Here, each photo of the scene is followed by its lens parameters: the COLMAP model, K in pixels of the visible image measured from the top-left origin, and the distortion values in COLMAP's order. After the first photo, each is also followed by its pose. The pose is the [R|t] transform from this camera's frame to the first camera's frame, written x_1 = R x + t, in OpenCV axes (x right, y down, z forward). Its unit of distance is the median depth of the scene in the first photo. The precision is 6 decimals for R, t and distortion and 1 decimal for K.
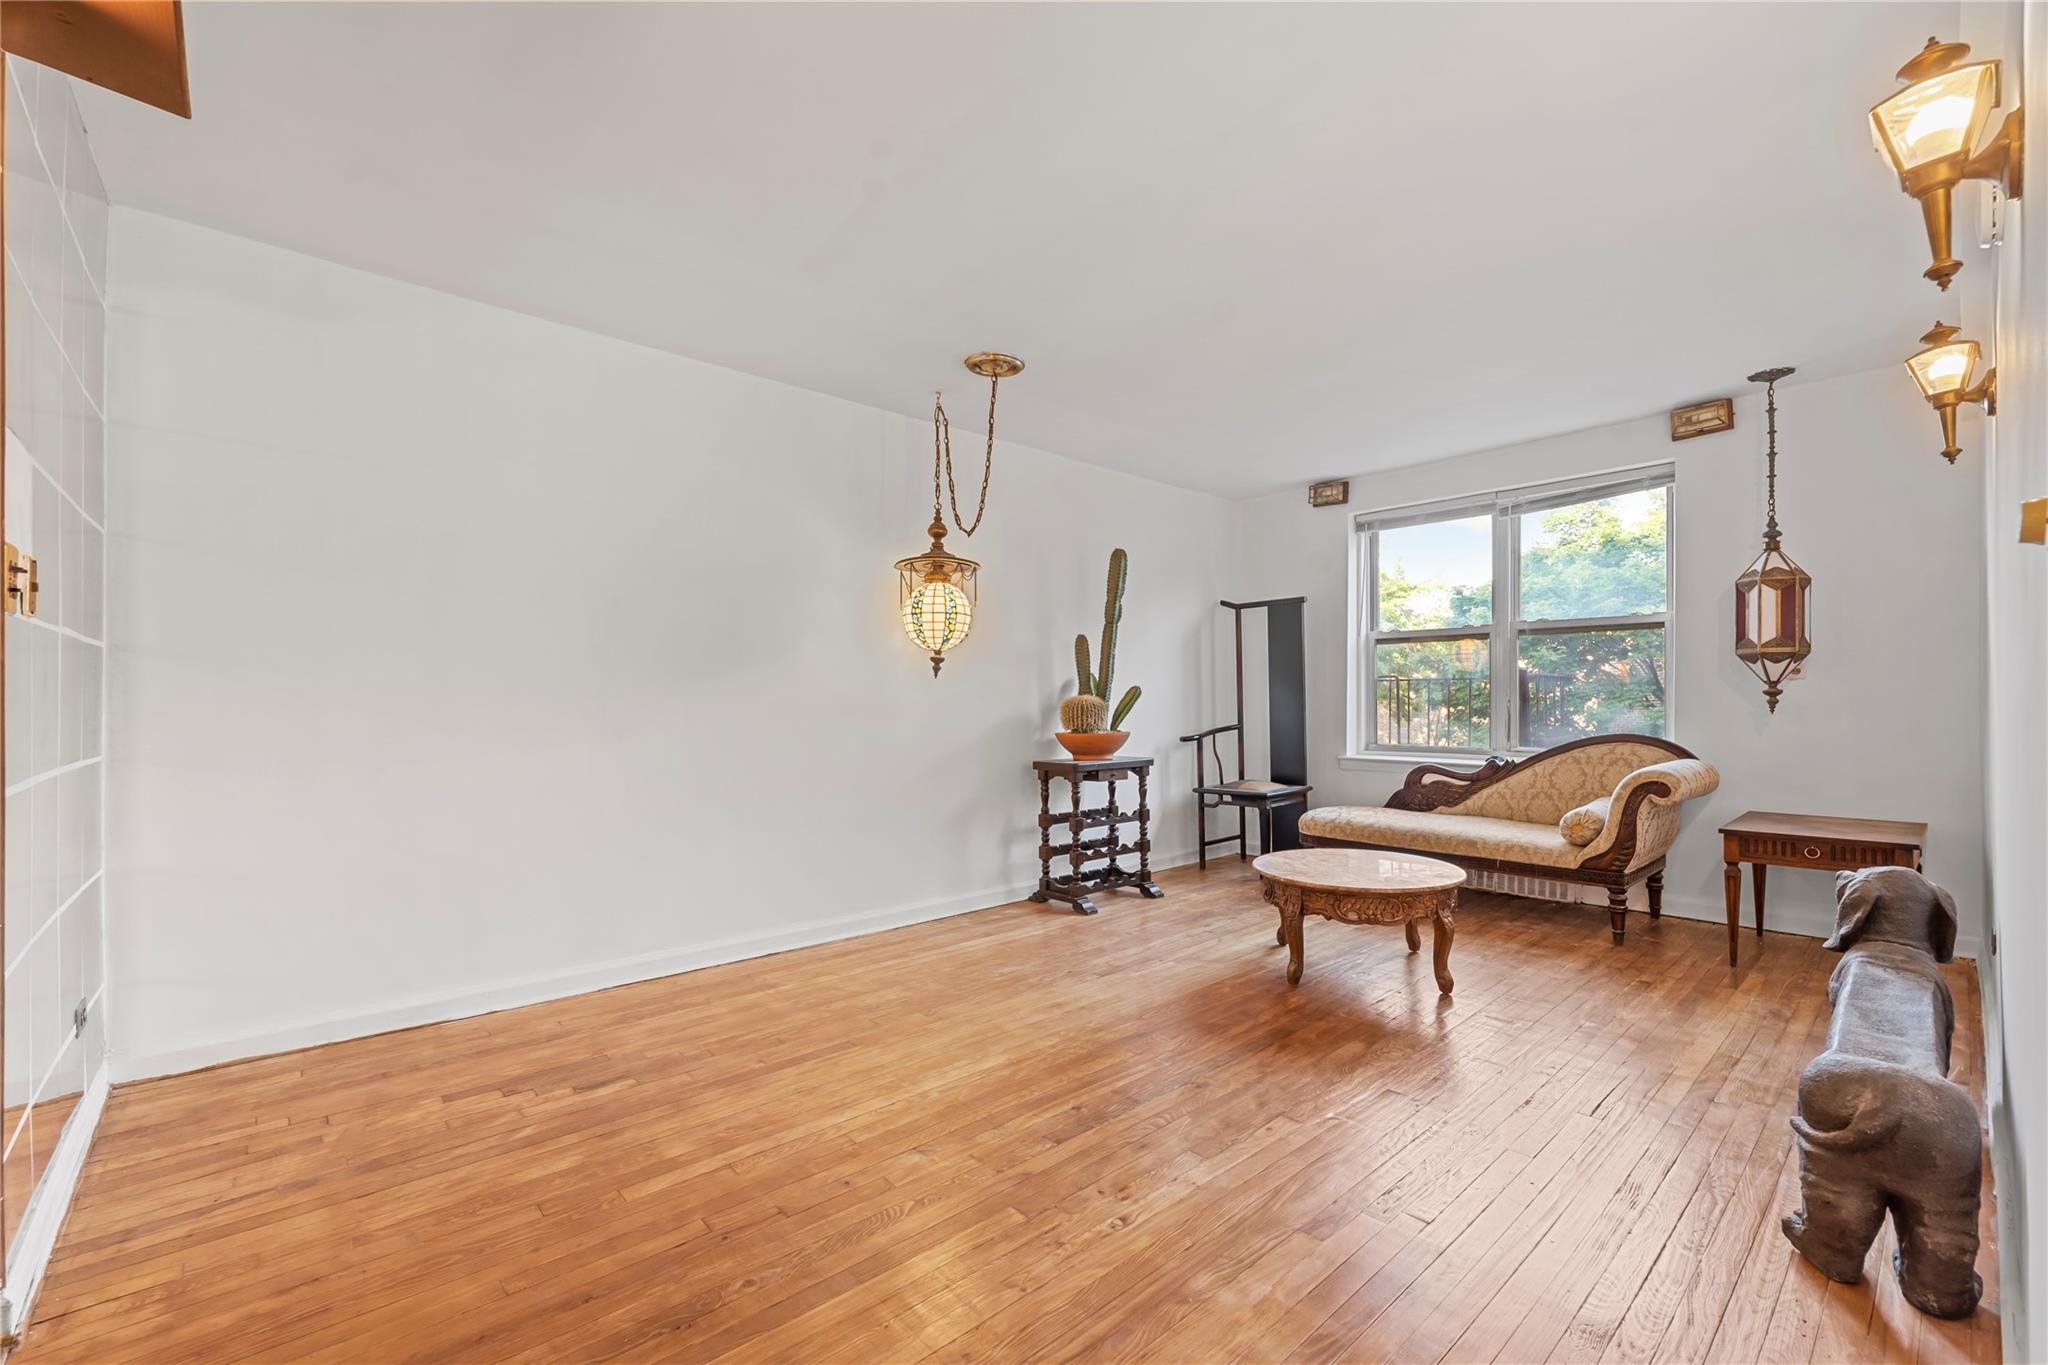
lens RADIAL K [[855.3, 0, 1022.0], [0, 855.3, 698.6], [0, 0, 1]] dist [0.000122, -0.000053]
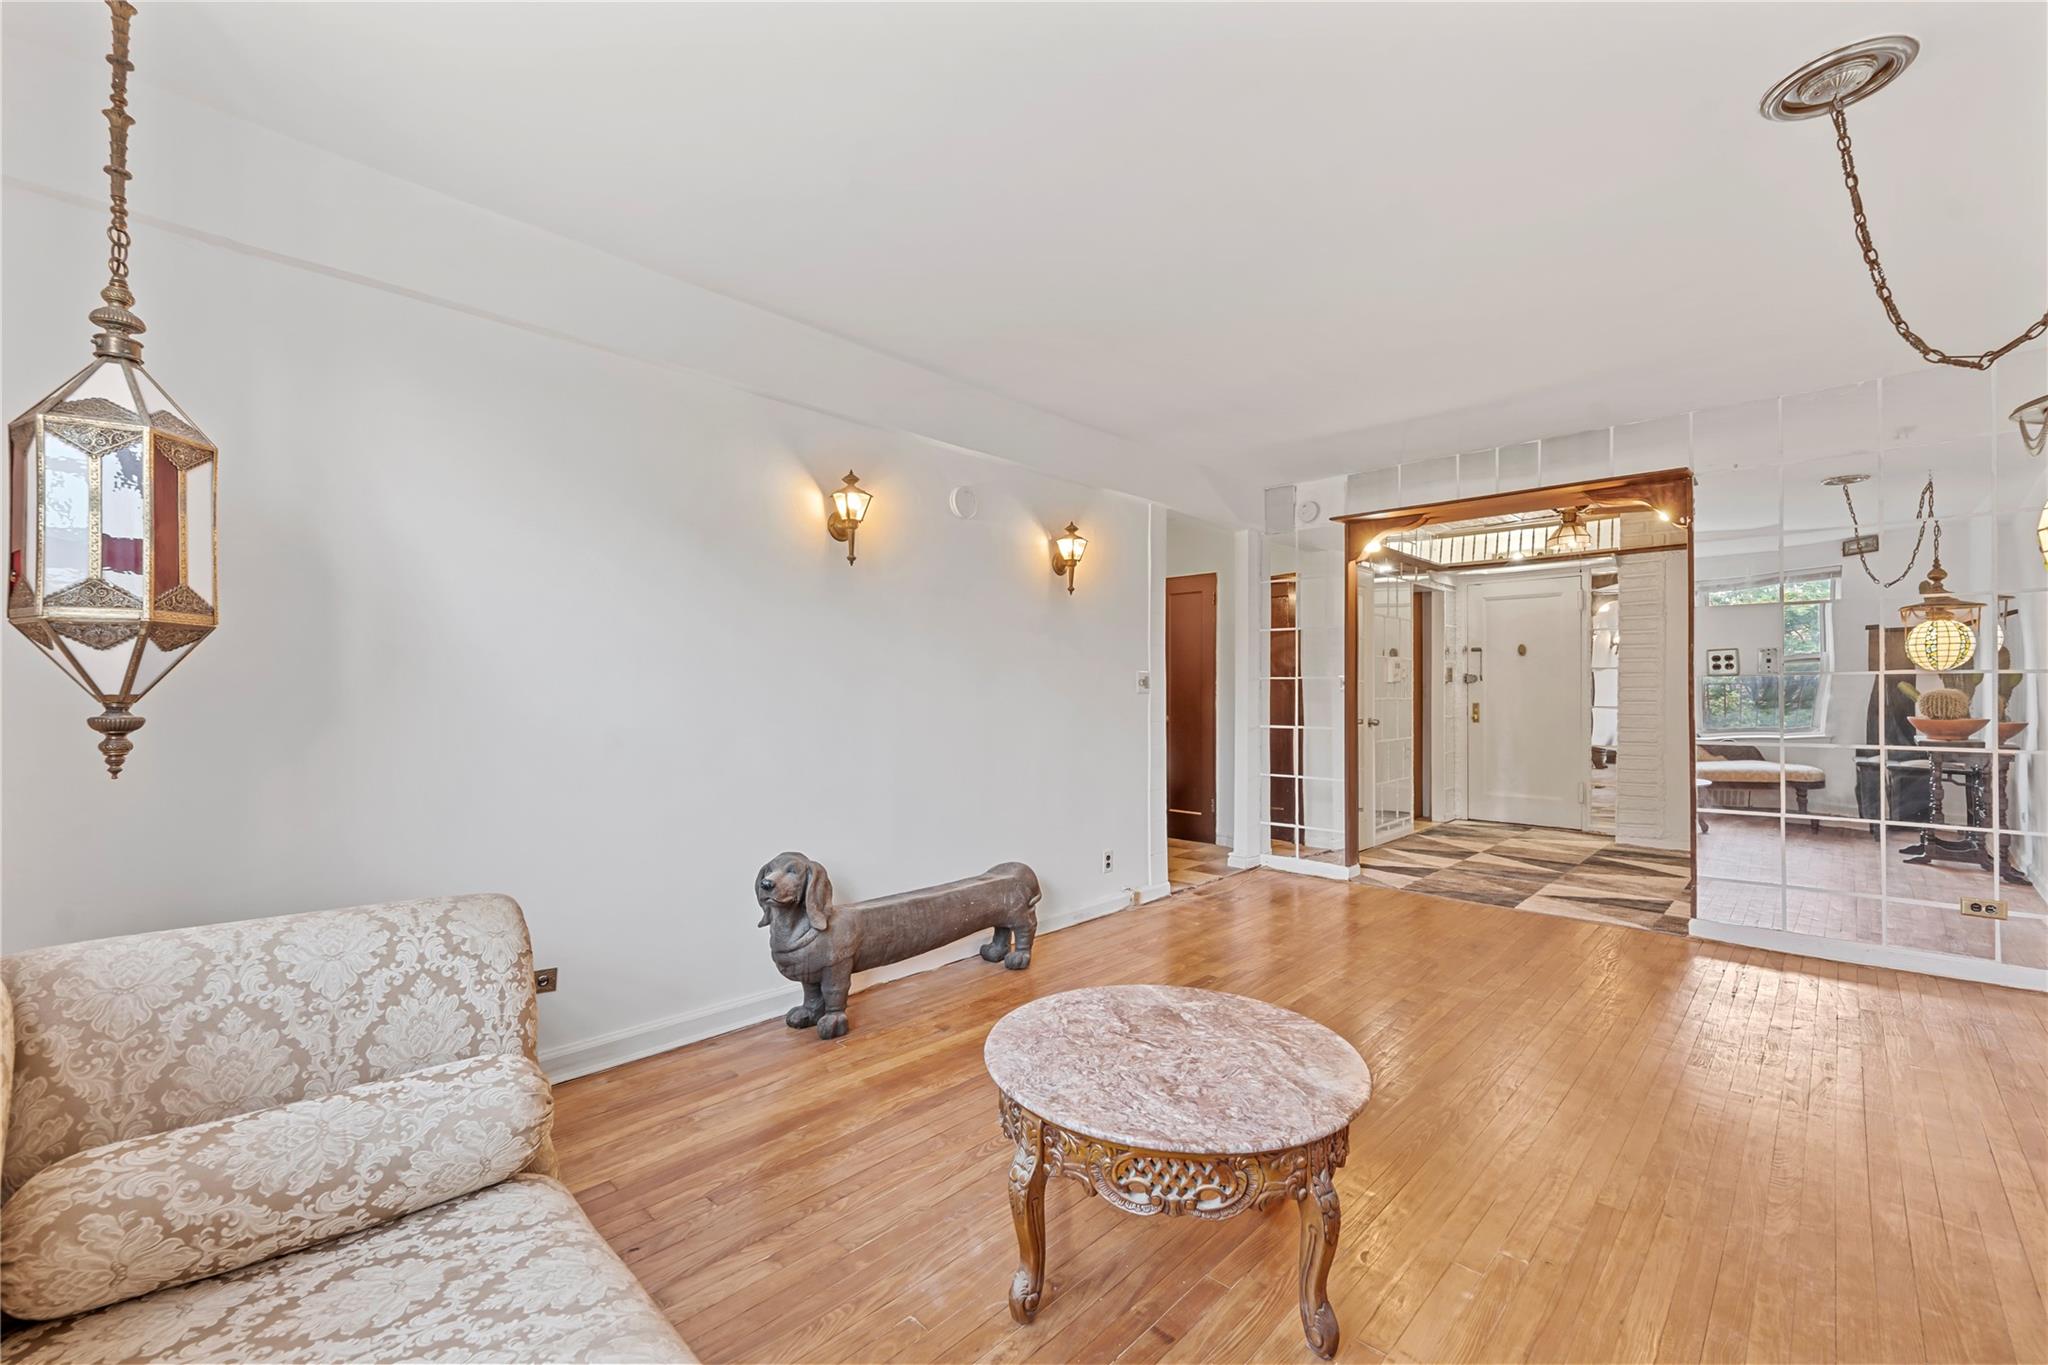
lens RADIAL K [[838.4, 0, 1024.0], [0, 838.4, 682.5], [0, 0, 1]] dist [0.001293, 0.000000]
pose [[-0.997973, 0.001056, -0.063625, 0.469418], [0.001937, 0.999903, -0.013787, -0.019452], [0.063604, -0.013883, -0.997879, 1.357306]]
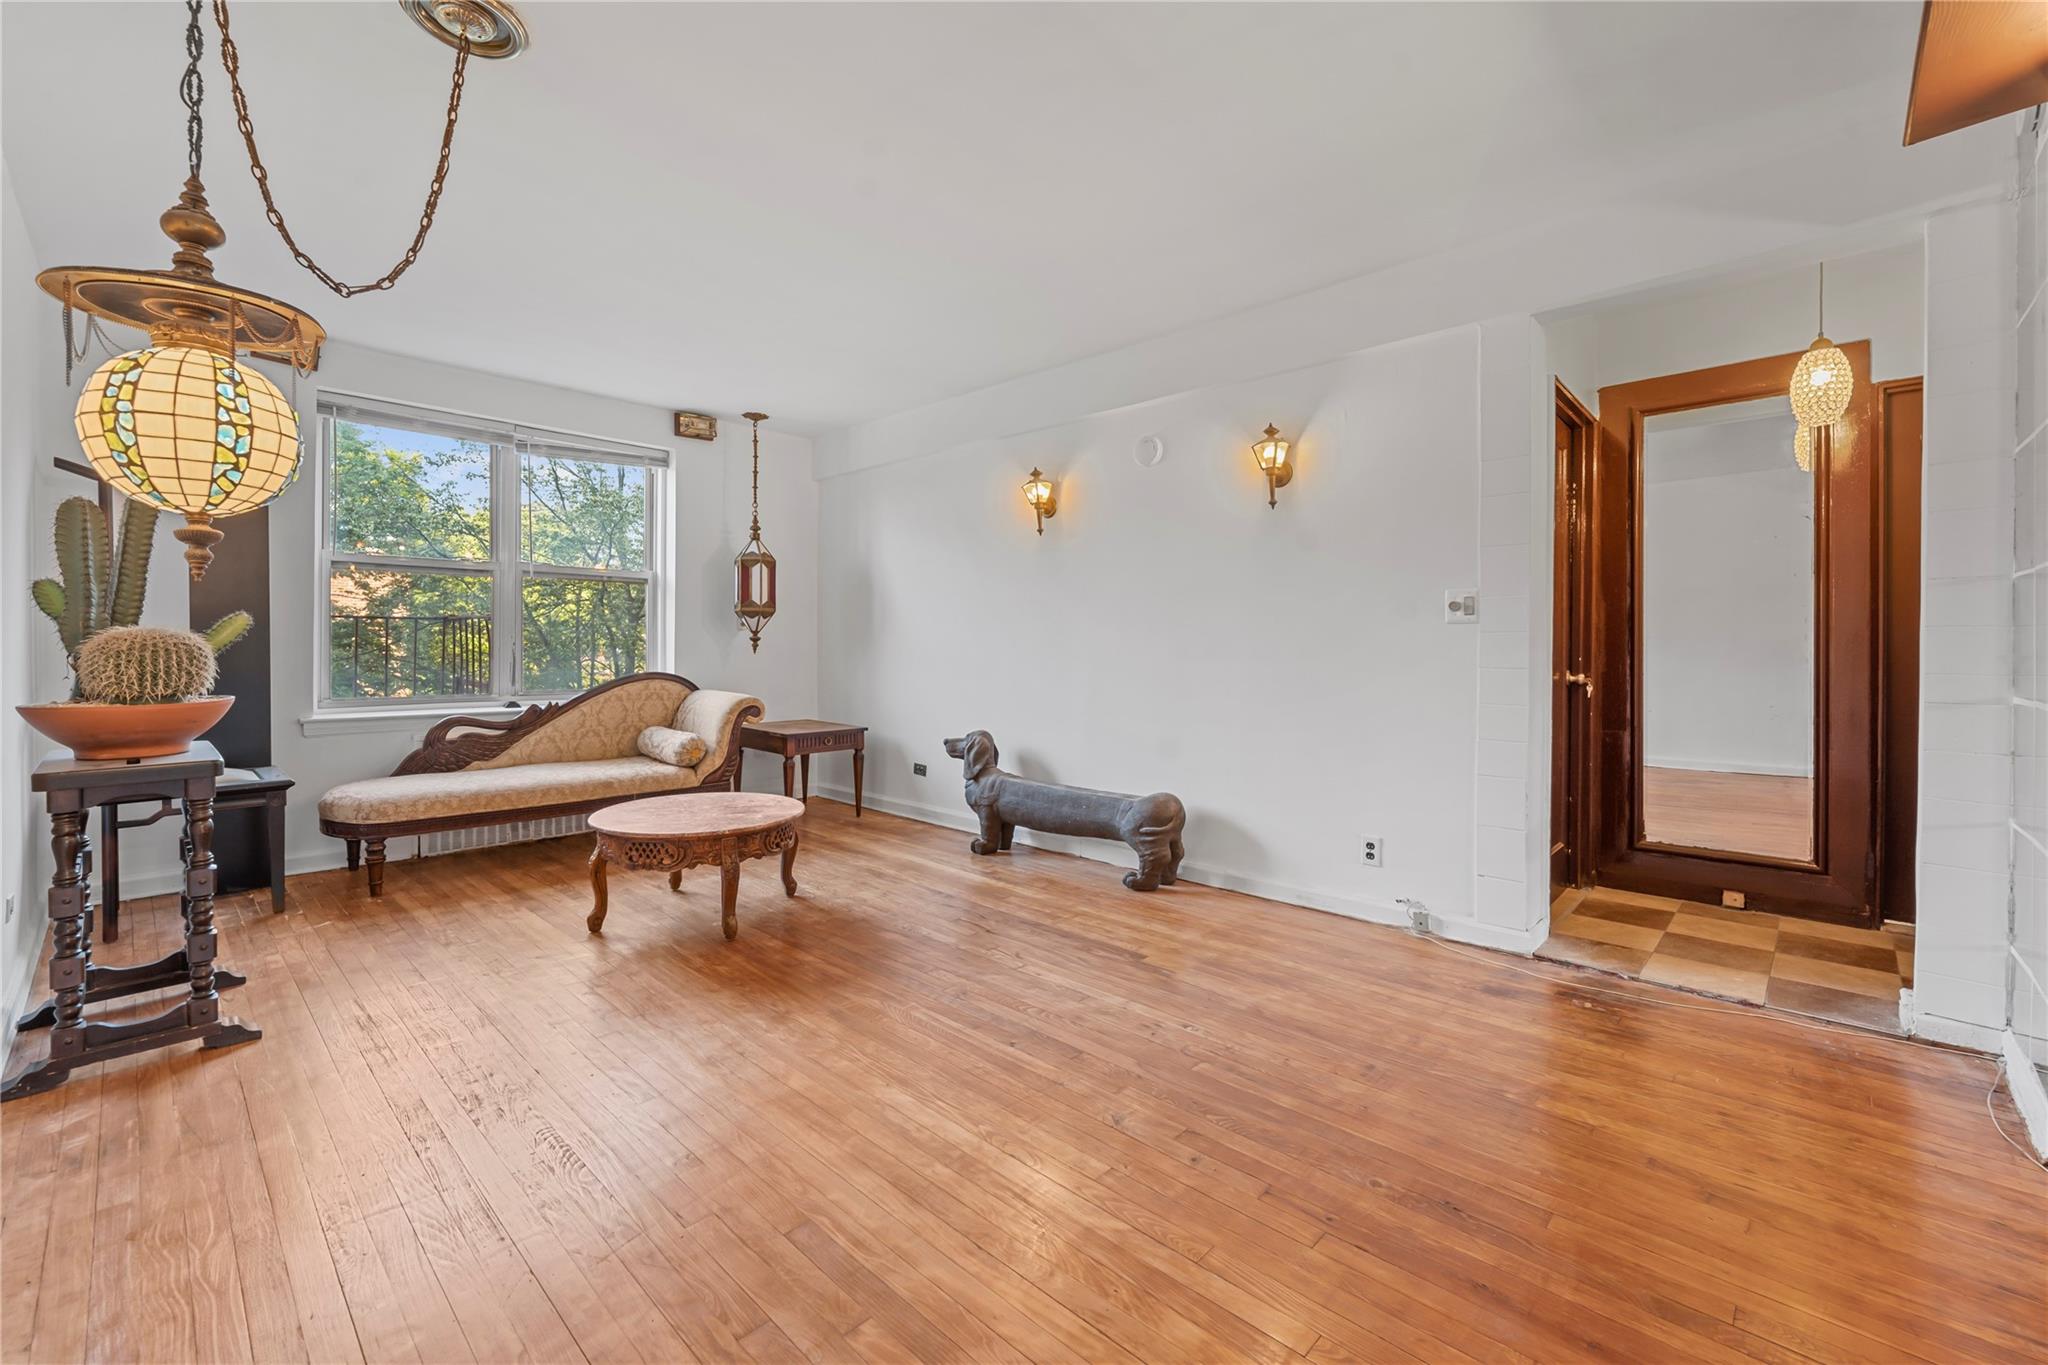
lens RADIAL K [[834.1, 0, 1054.9], [0, 834.1, 647.9], [0, 0, 1]] dist [0.000690, -0.011261]
pose [[-0.101692, 0.001370, 0.994815, -0.540225], [-0.006918, 0.999974, -0.002085, 0.007151], [-0.994792, -0.007094, -0.101680, 0.618821]]
